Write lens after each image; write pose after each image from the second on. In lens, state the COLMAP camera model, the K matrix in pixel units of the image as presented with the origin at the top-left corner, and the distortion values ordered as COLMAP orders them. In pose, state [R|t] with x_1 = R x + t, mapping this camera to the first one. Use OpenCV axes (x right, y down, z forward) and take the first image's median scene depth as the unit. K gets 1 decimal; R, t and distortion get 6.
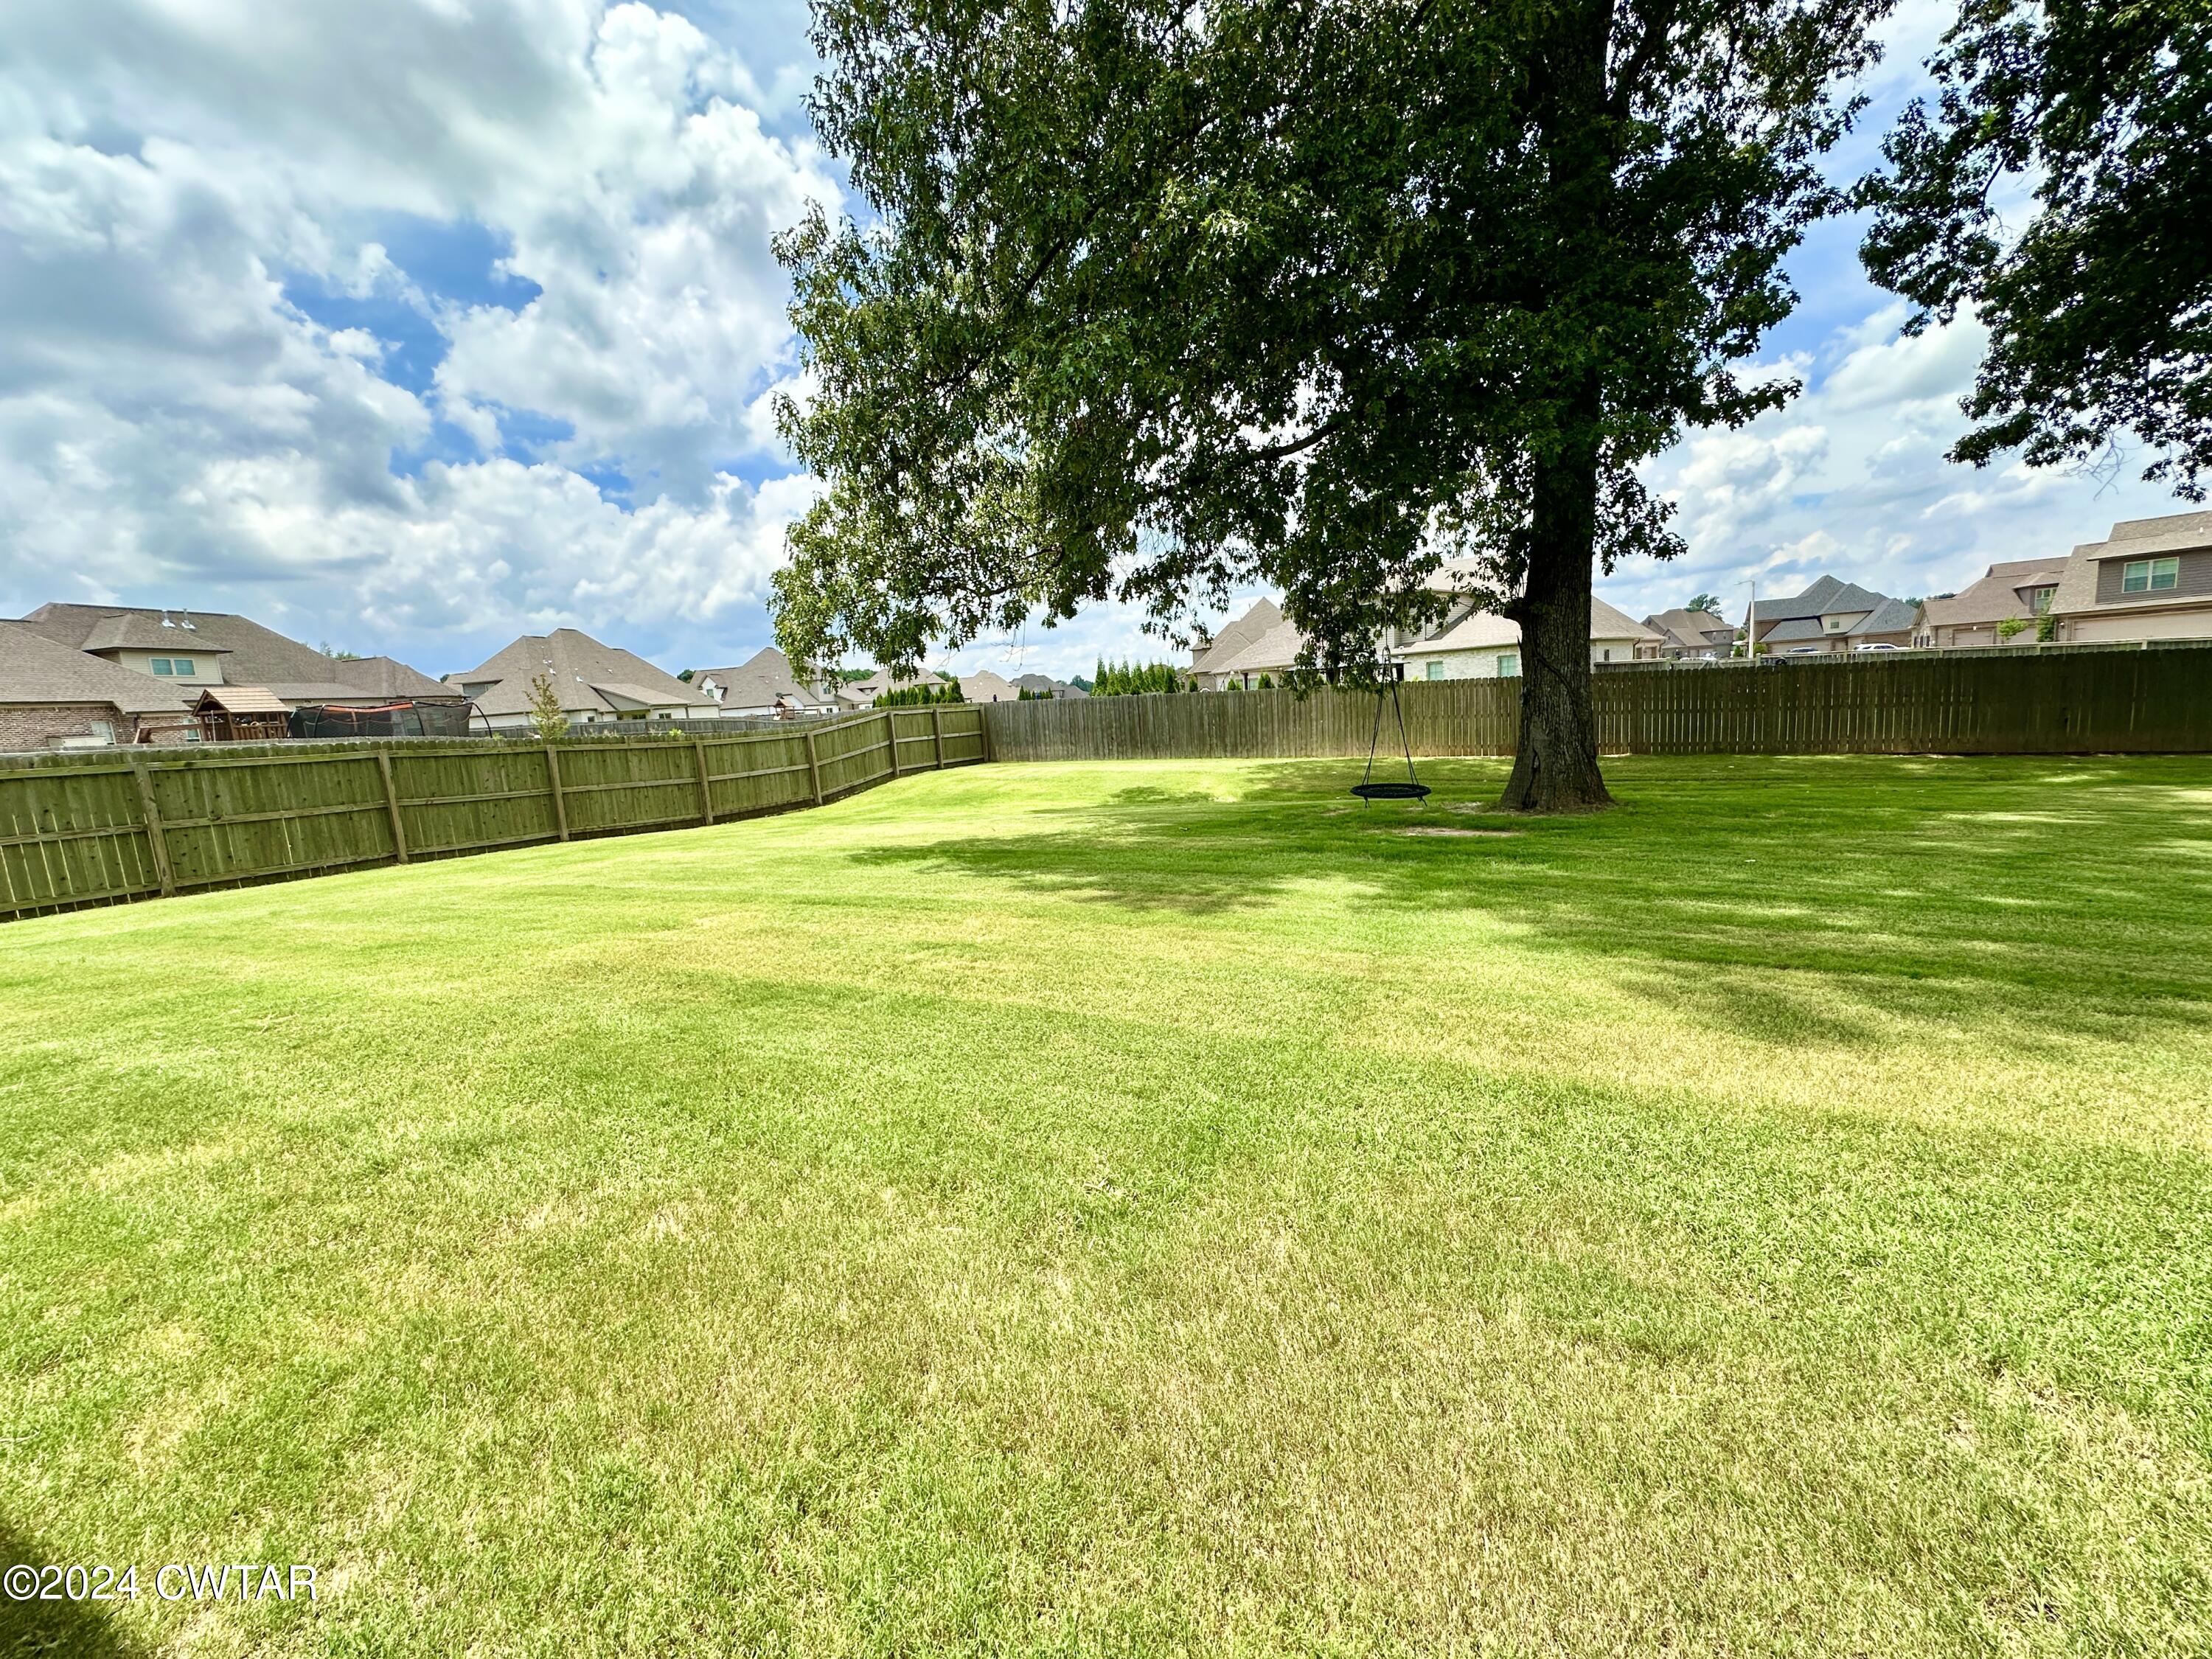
lens RADIAL K [[872.6, 0, 1106.3], [0, 872.6, 832.4], [0, 0, 1]] dist [-0.004251, -0.000292]
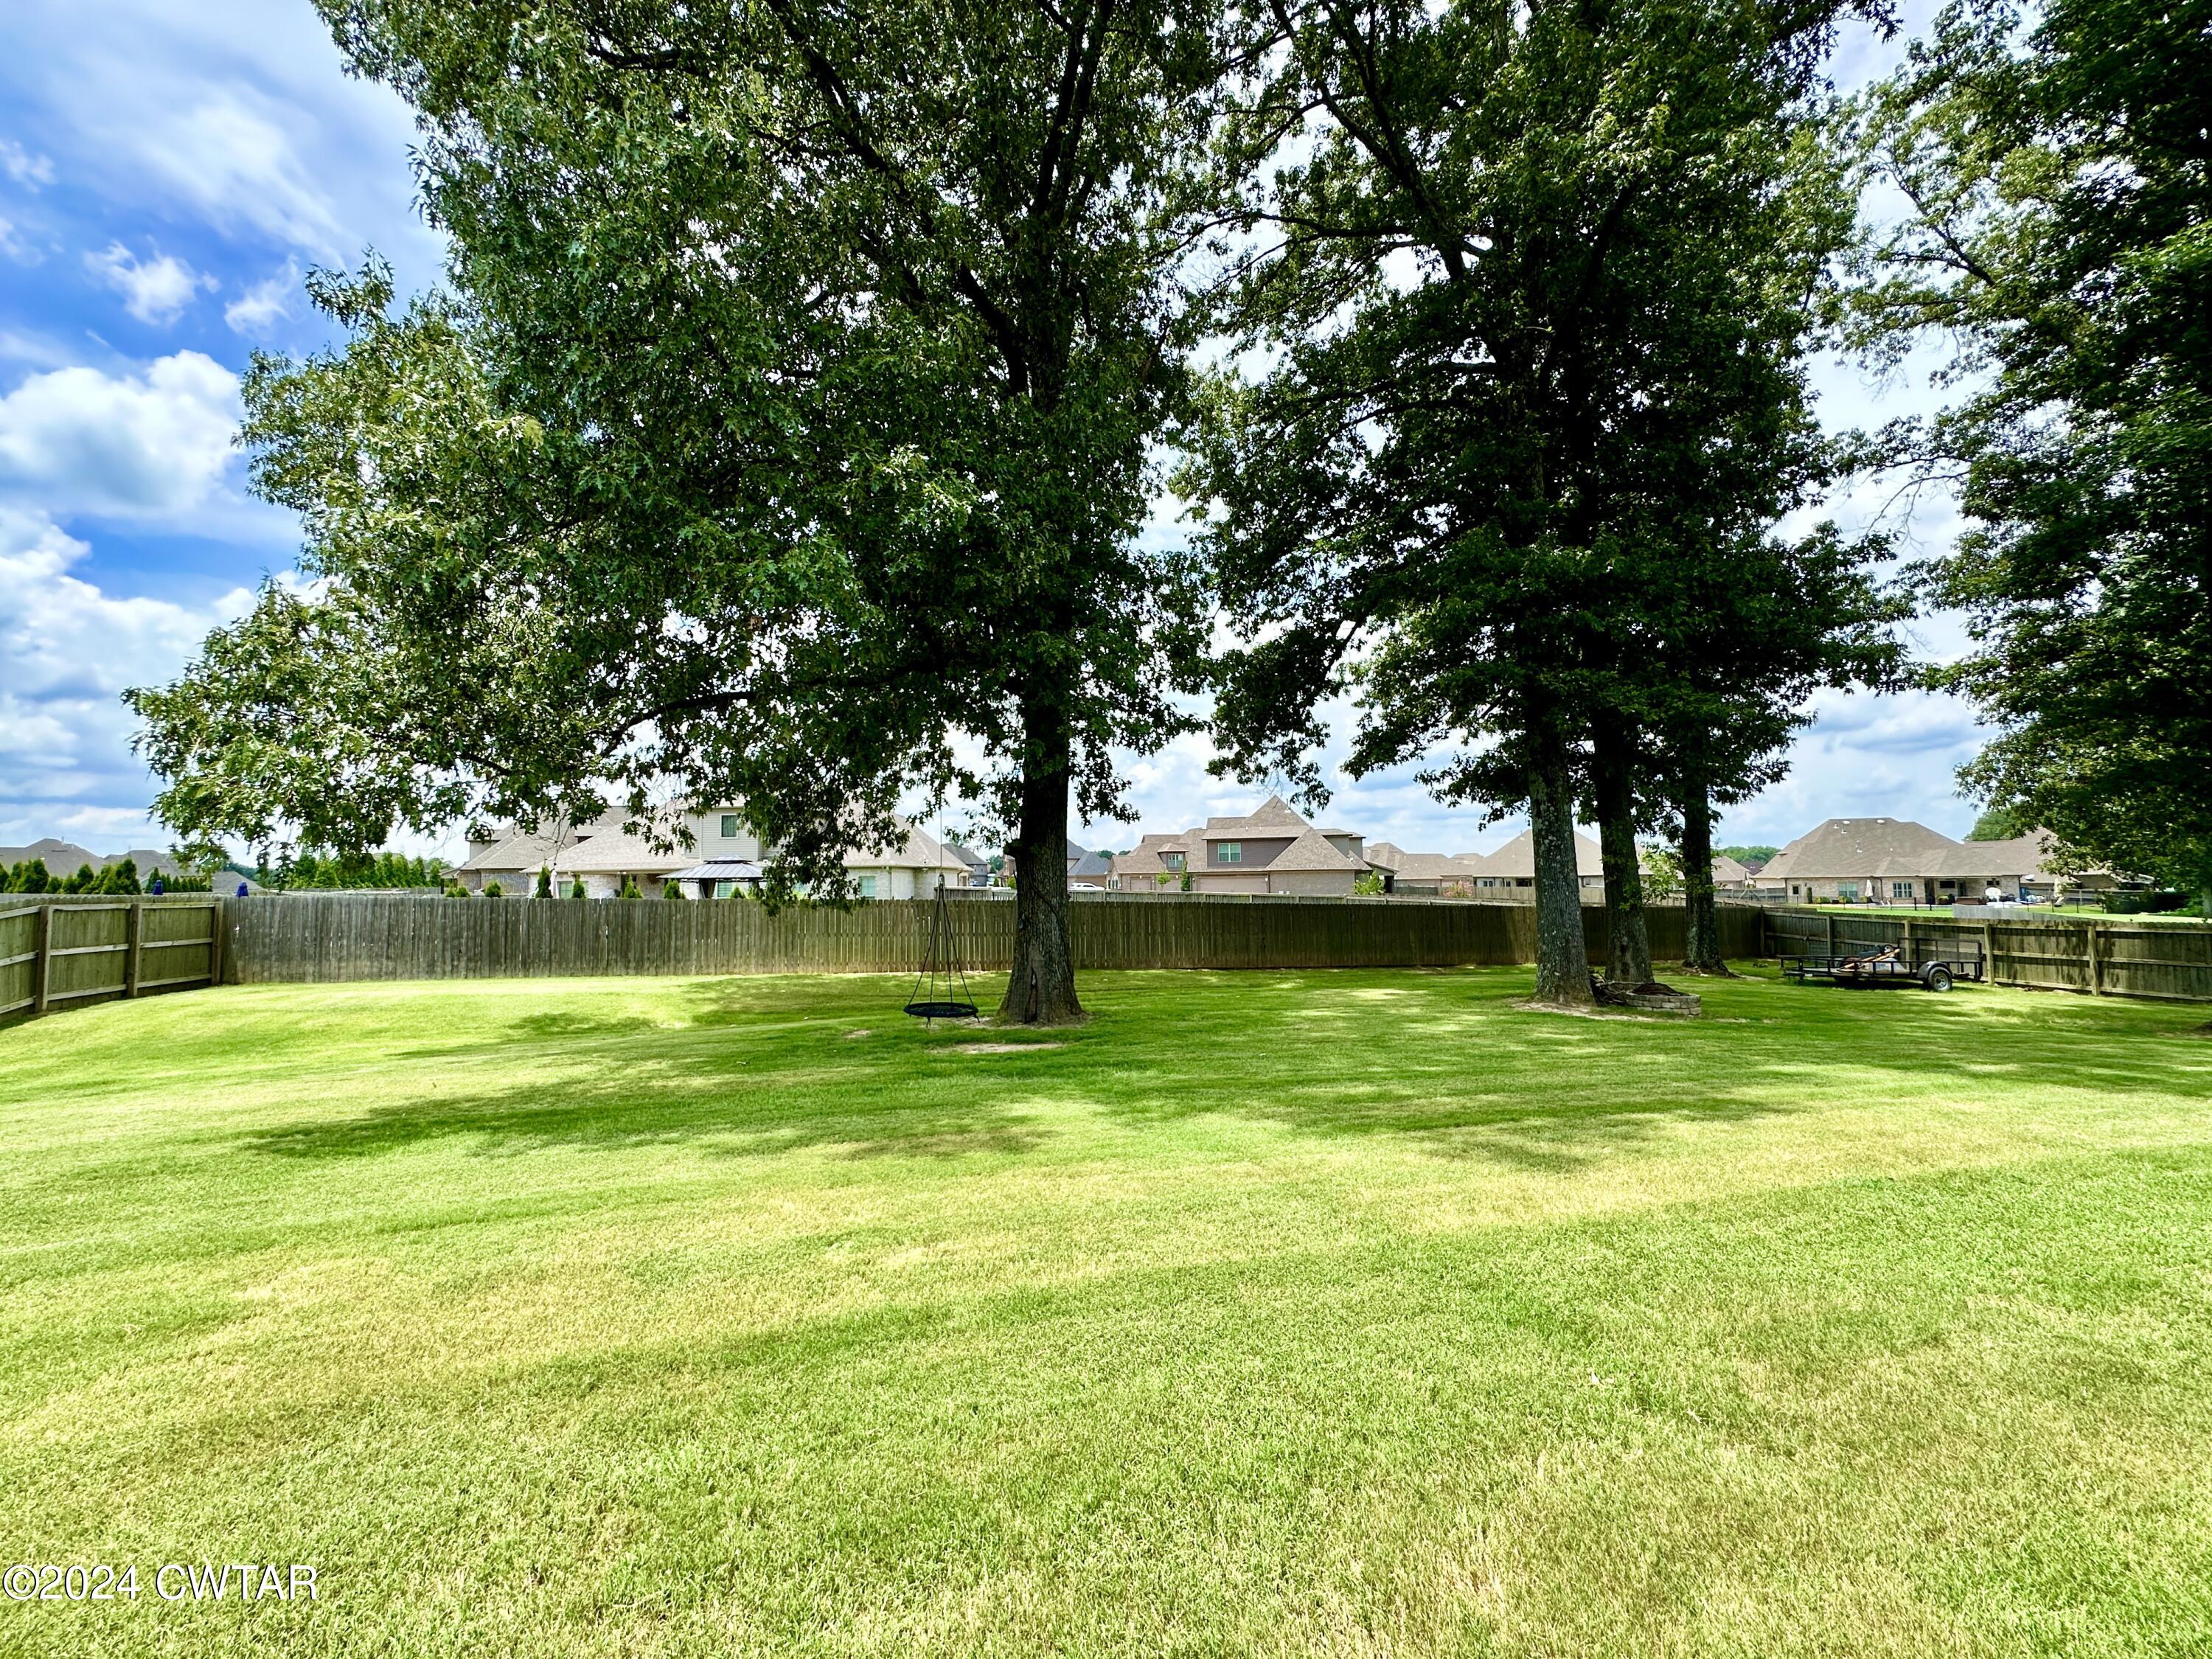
lens RADIAL K [[872.6, 0, 1107.2], [0, 872.6, 825.2], [0, 0, 1]] dist [-0.004251, -0.000292]
pose [[0.731710, 0.106356, 0.673268, -0.529246], [0.063686, 0.972763, -0.222881, -0.037215], [-0.678635, 0.205962, 0.705007, 0.191778]]
